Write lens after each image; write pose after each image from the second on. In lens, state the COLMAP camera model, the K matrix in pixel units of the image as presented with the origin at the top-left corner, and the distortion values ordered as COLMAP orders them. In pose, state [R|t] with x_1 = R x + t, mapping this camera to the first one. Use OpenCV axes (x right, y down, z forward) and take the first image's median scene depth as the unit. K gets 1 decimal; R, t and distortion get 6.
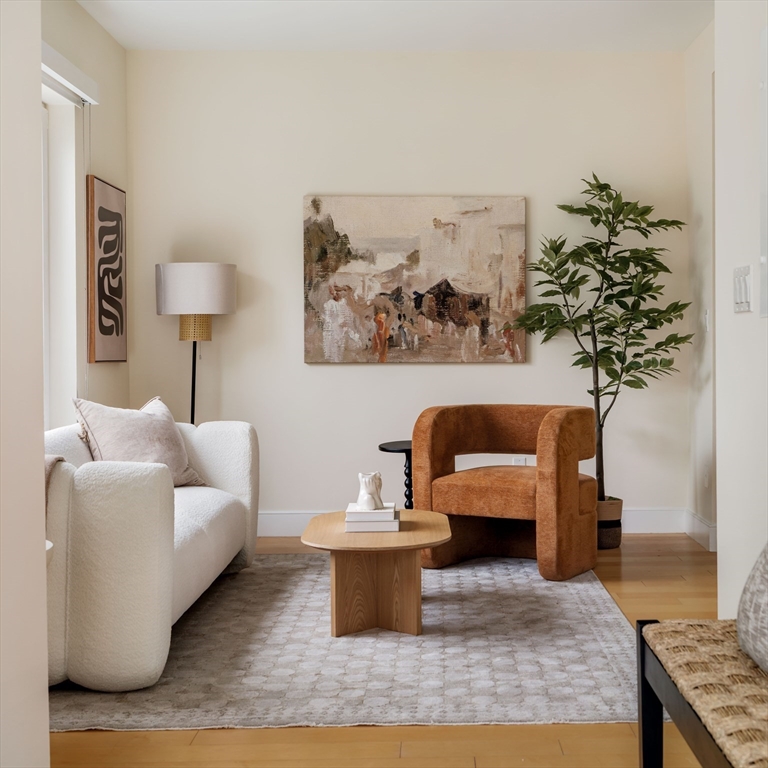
lens RADIAL K [[1398.5, 0, 384.0], [0, 1398.5, 384.0], [0, 0, 1]] dist [0.046092, 0.085767]
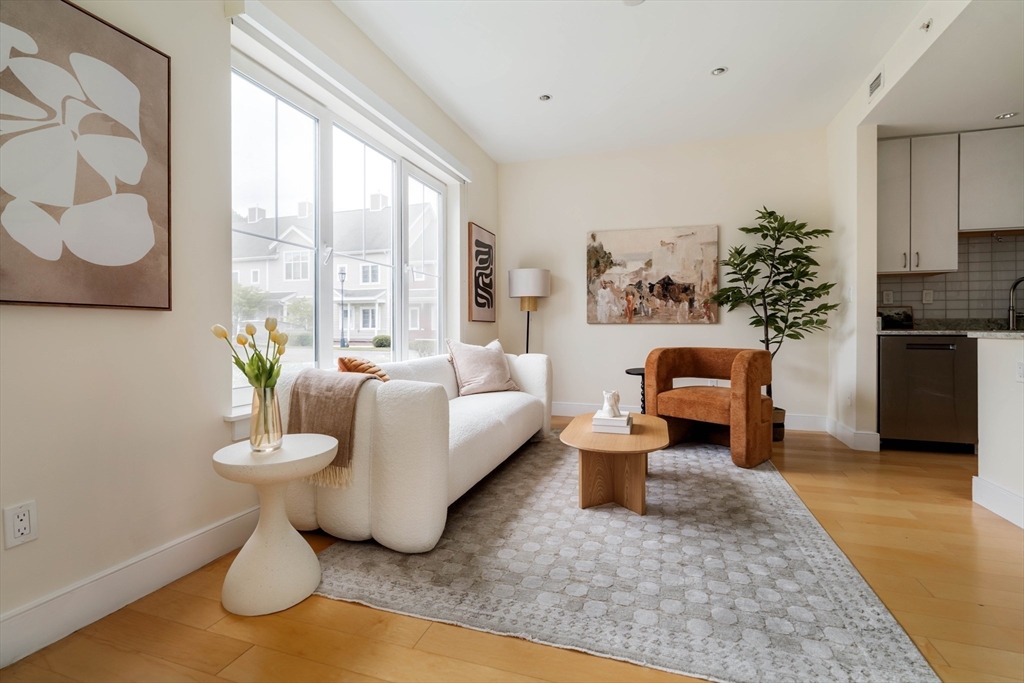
lens RADIAL K [[463.0, 0, 514.5], [0, 463.0, 327.1], [0, 0, 1]] dist [-0.001296, 0.000041]
pose [[0.960743, 0.007788, -0.277330, 0.022225], [-0.017026, 0.999377, -0.030918, 0.011060], [0.276917, 0.034427, 0.960277, 0.419030]]
